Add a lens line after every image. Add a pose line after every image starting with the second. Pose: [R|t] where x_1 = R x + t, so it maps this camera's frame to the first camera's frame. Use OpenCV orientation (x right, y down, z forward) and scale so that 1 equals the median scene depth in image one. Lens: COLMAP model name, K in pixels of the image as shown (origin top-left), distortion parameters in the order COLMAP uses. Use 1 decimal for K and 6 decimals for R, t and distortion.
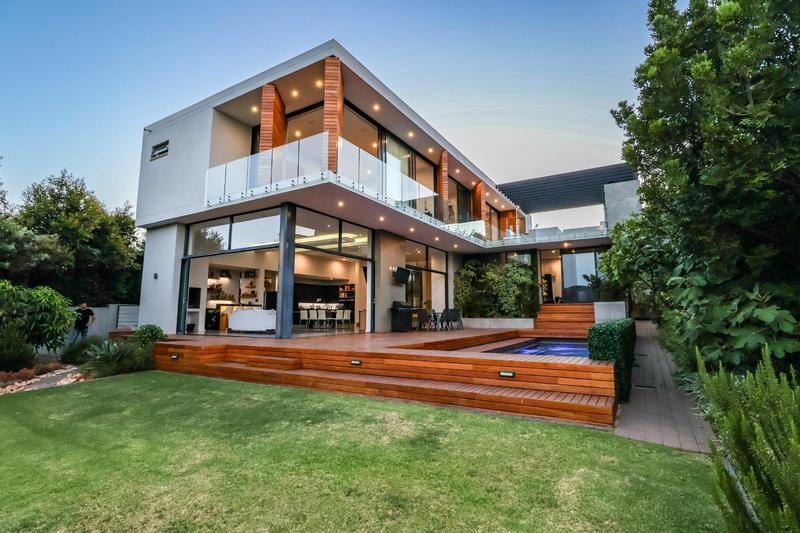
lens RADIAL K [[393.6, 0, 407.4], [0, 393.6, 266.0], [0, 0, 1]] dist [0.000801, -0.000099]
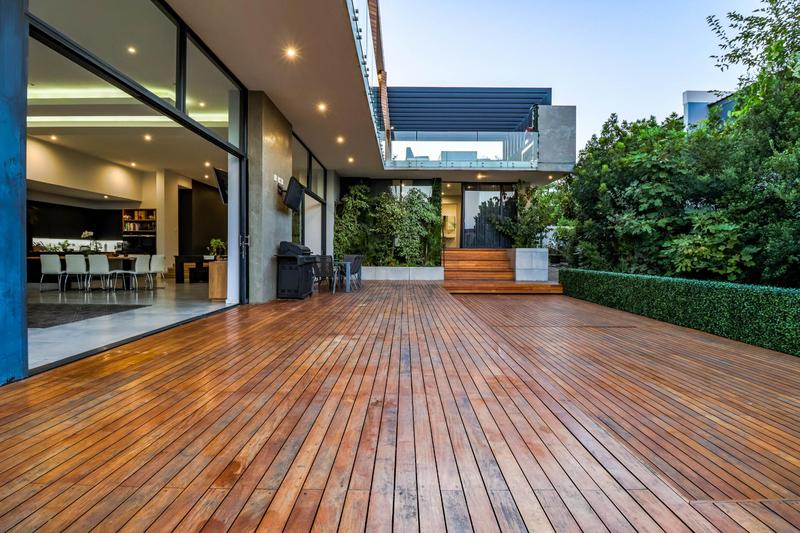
lens RADIAL K [[372.8, 0, 401.4], [0, 372.8, 261.4], [0, 0, 1]] dist [0.002553, -0.014276]
pose [[0.861702, -0.001805, 0.507412, -0.119277], [-0.070319, 0.989920, 0.122940, 0.034664], [-0.502519, -0.141619, 0.852889, 0.389604]]
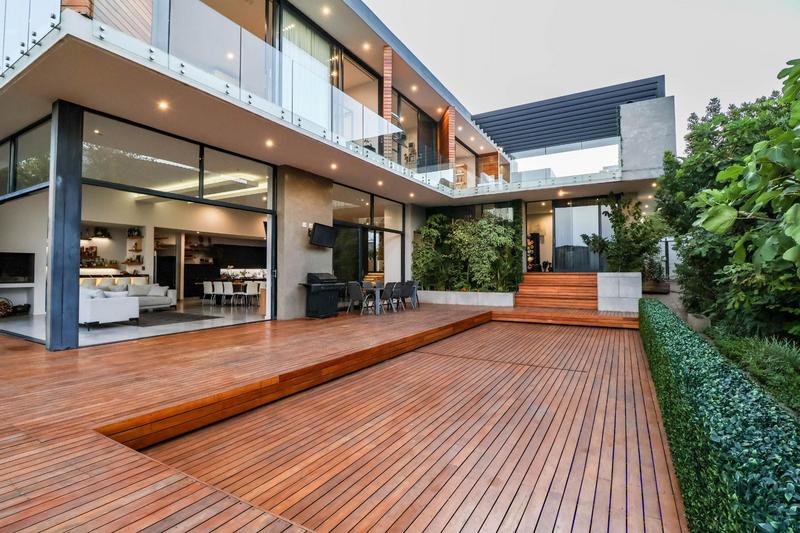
lens RADIAL K [[382.4, 0, 400.0], [0, 382.4, 266.5], [0, 0, 1]] dist [-0.001163, -0.000635]
pose [[0.999982, 0.000623, 0.005927, 0.094440], [-0.001267, 0.993995, 0.109415, 0.003917], [-0.005824, -0.109420, 0.993979, 0.268859]]
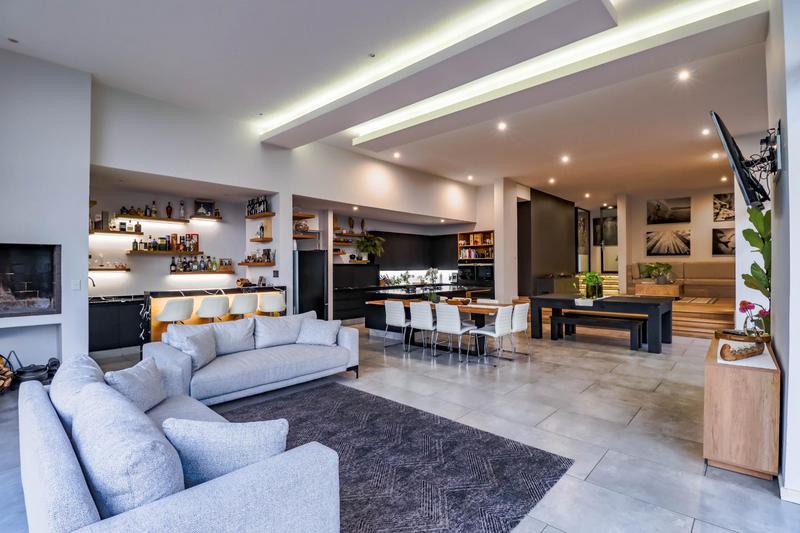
lens RADIAL K [[382.4, 0, 400.0], [0, 382.4, 266.5], [0, 0, 1]] dist [-0.001163, -0.000635]
pose [[0.977823, -0.004464, -0.209383, -0.176694], [0.029867, 0.992526, 0.118321, 0.037562], [0.207290, -0.121951, 0.970649, 0.634936]]
